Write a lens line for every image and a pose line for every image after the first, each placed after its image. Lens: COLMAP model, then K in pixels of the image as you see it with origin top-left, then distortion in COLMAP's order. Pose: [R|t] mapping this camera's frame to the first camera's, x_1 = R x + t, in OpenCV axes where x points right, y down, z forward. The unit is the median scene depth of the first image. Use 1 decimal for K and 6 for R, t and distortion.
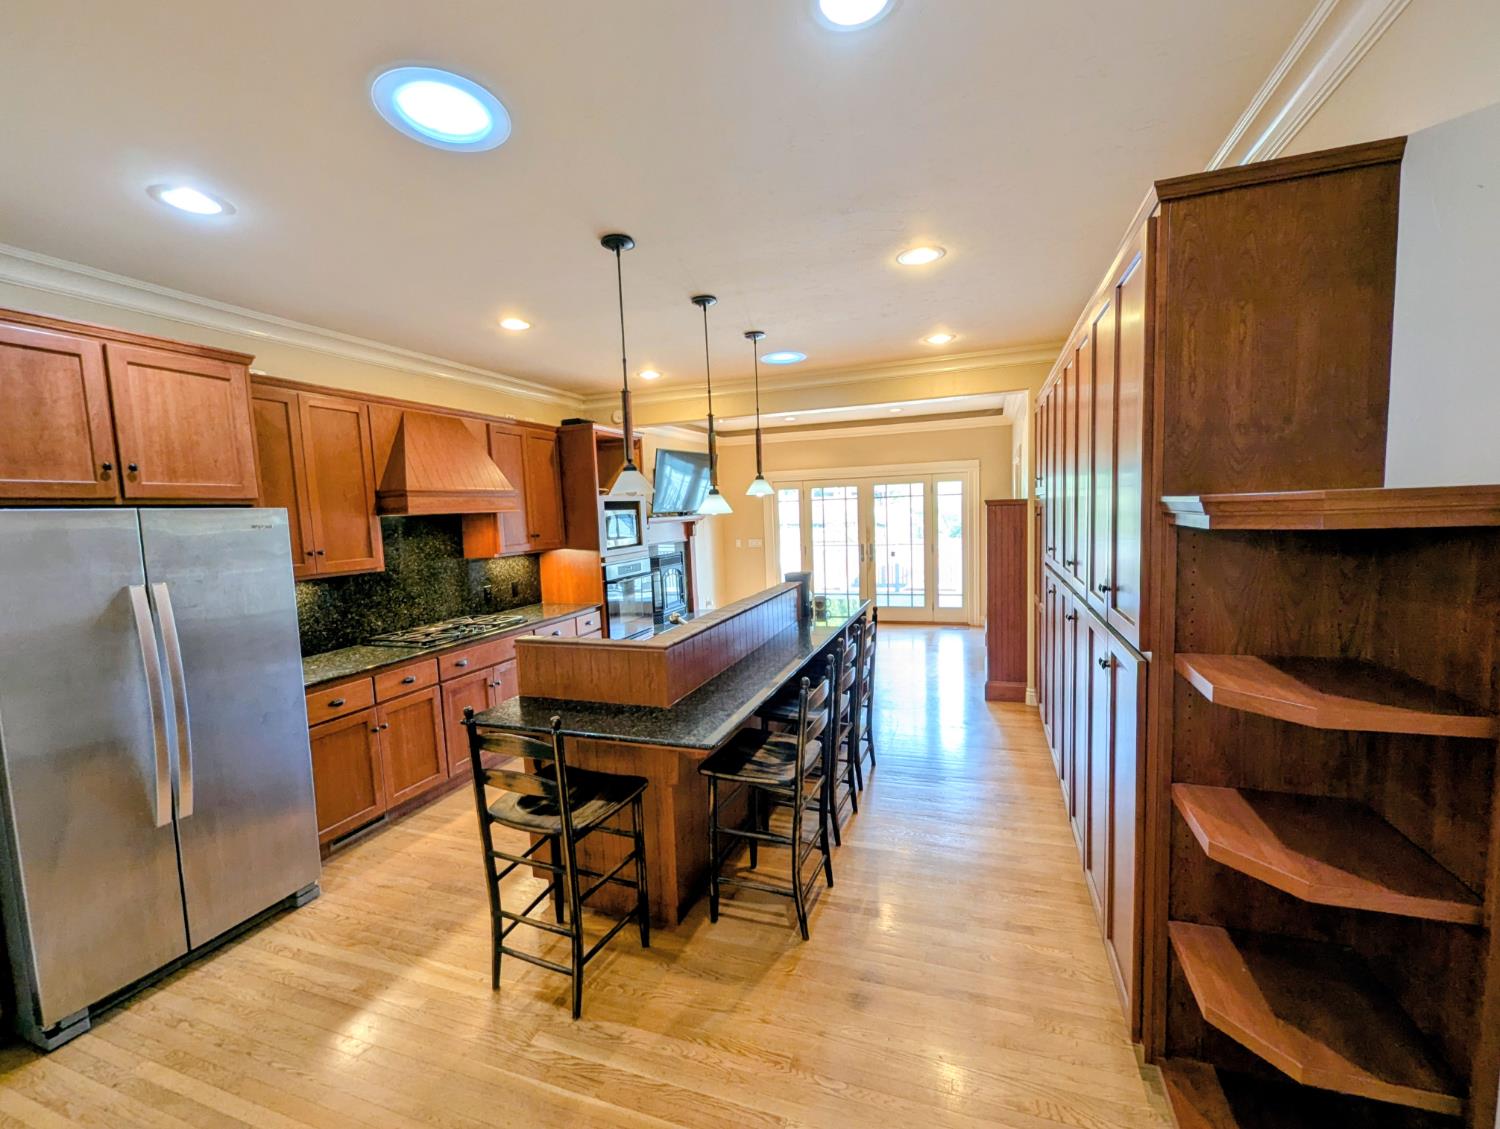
lens RADIAL K [[632.4, 0, 764.1], [0, 632.4, 567.6], [0, 0, 1]] dist [-0.000189, 0.000369]
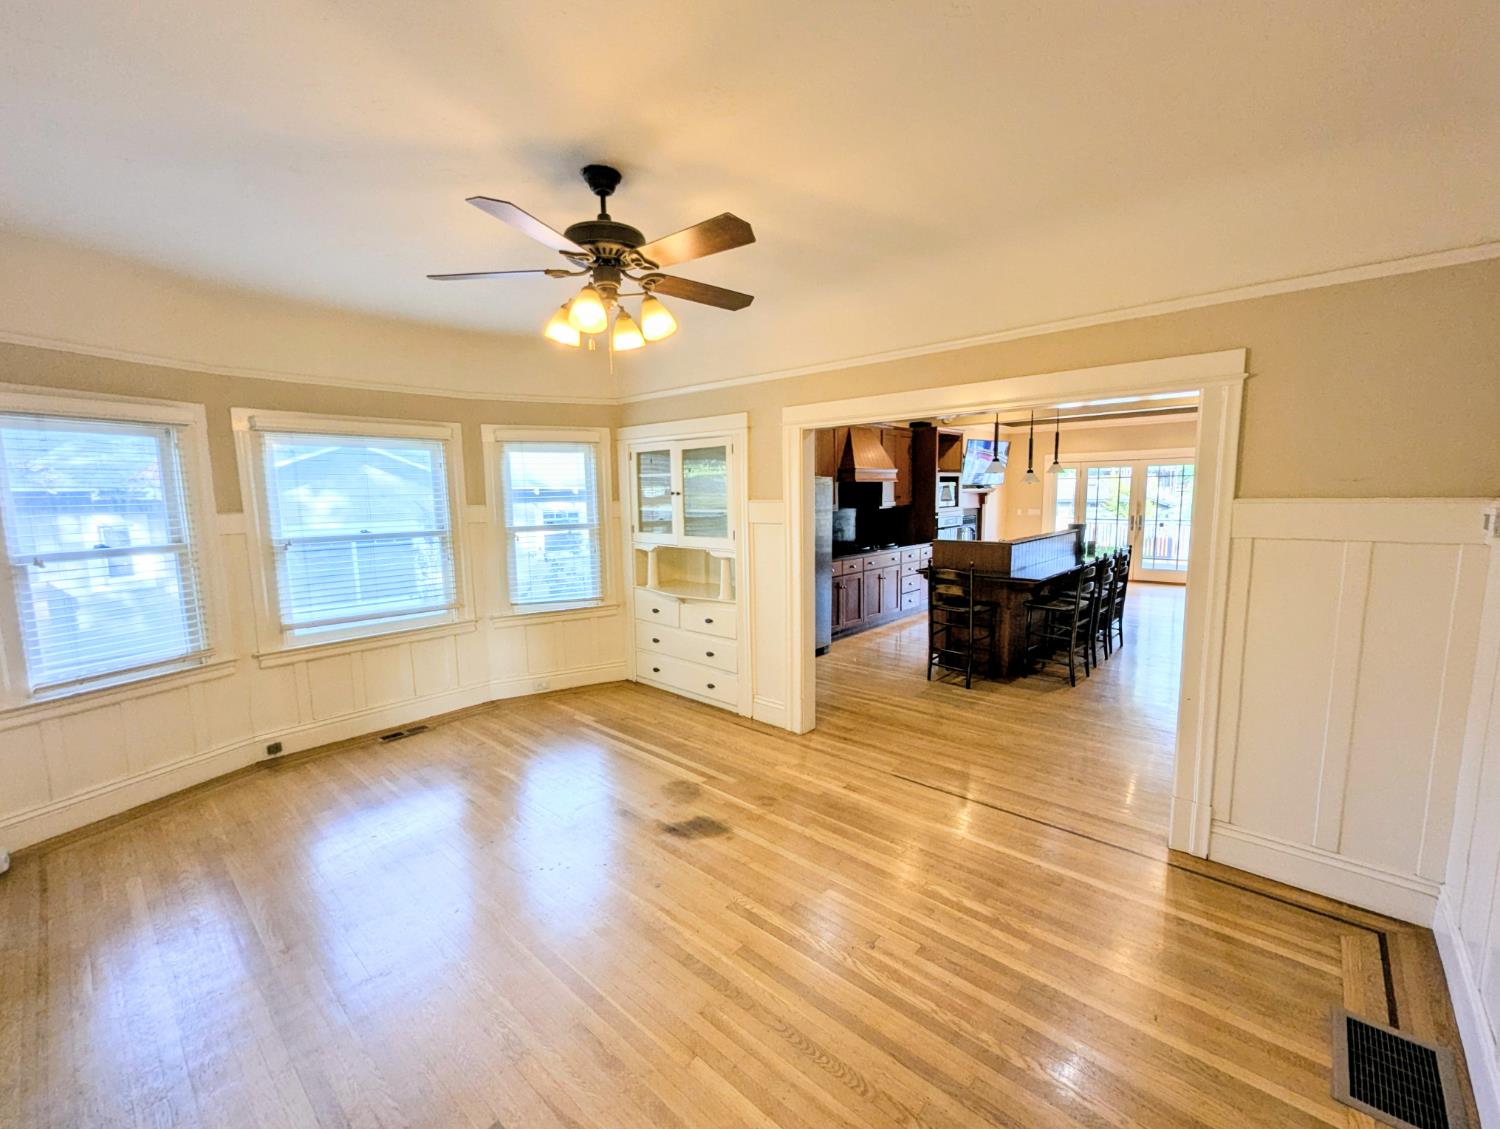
lens RADIAL K [[632.4, 0, 757.3], [0, 632.4, 567.4], [0, 0, 1]] dist [-0.000189, 0.000369]
pose [[0.922407, 0.067597, -0.380257, -0.071244], [-0.053759, 0.997452, 0.046908, 0.082133], [0.382459, -0.022826, 0.923690, -0.718895]]
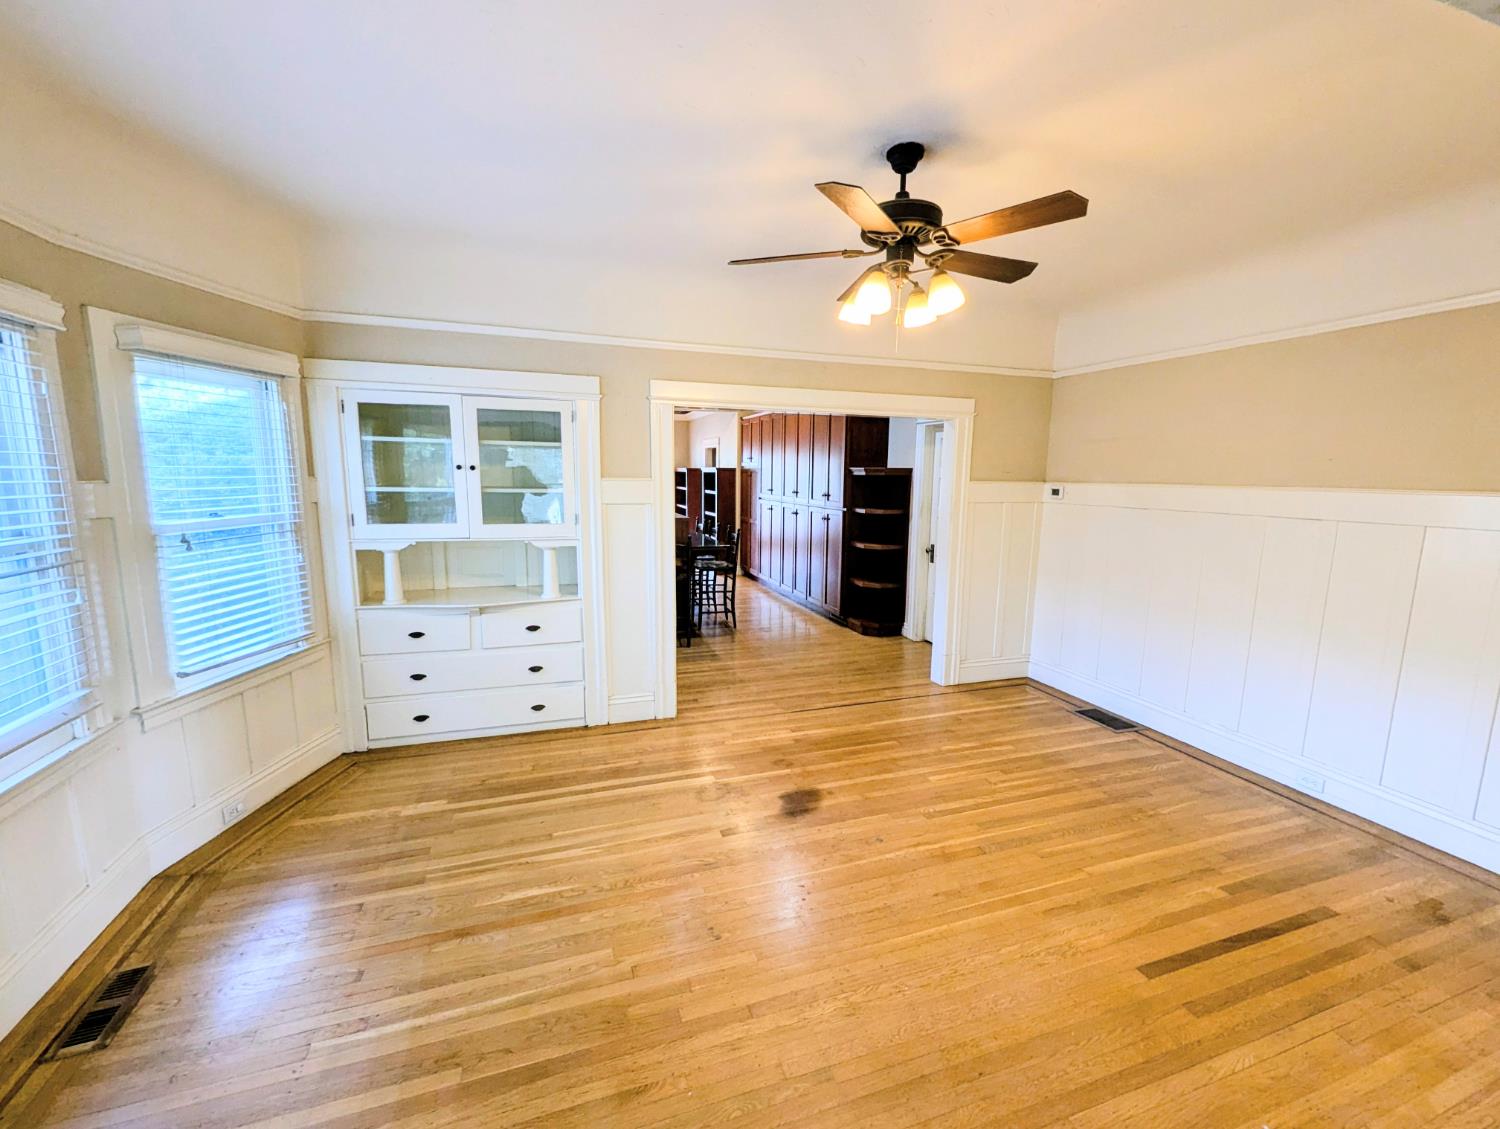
lens RADIAL K [[632.4, 0, 761.1], [0, 632.4, 567.8], [0, 0, 1]] dist [-0.000189, 0.000369]
pose [[0.783104, -0.048238, 0.620018, -0.813144], [0.018909, 0.998373, 0.053791, 0.103835], [-0.621604, -0.030399, 0.782742, -0.629342]]
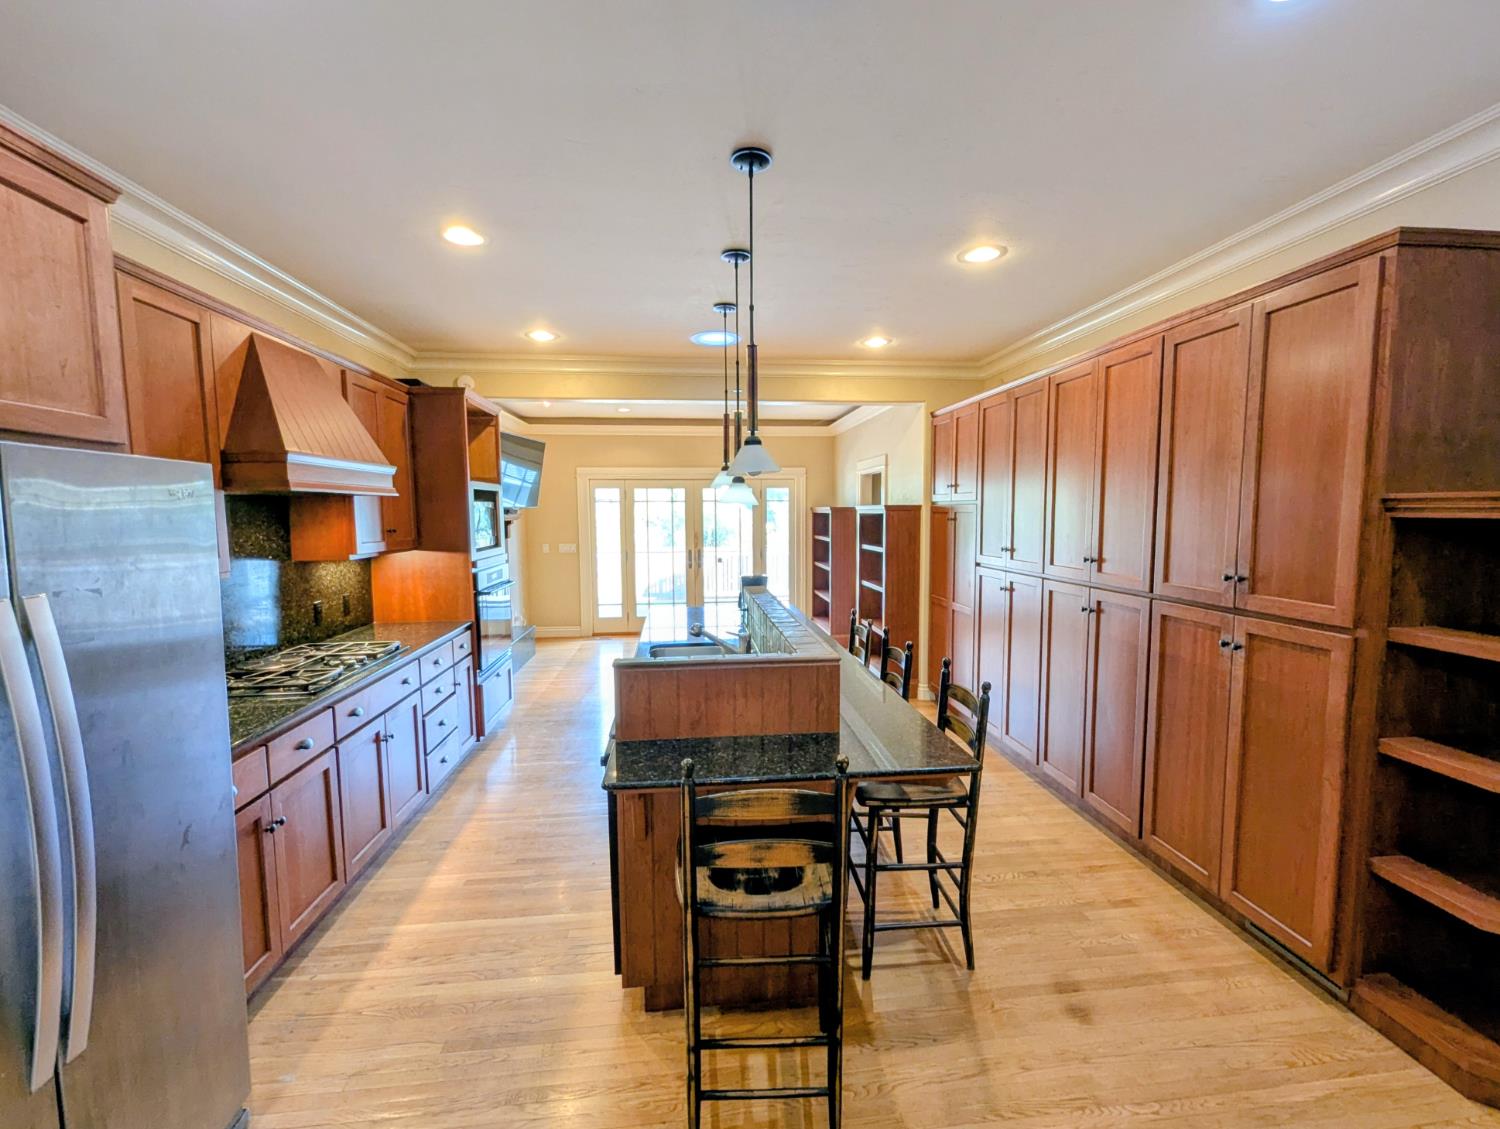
lens RADIAL K [[654.1, 0, 757.9], [0, 654.1, 567.8], [0, 0, 1]] dist [0.001512, 0.000159]
pose [[0.900891, -0.005709, 0.434008, -0.338680], [0.012956, 0.999822, -0.013742, 0.009277], [-0.433852, 0.018003, 0.900804, 0.147694]]
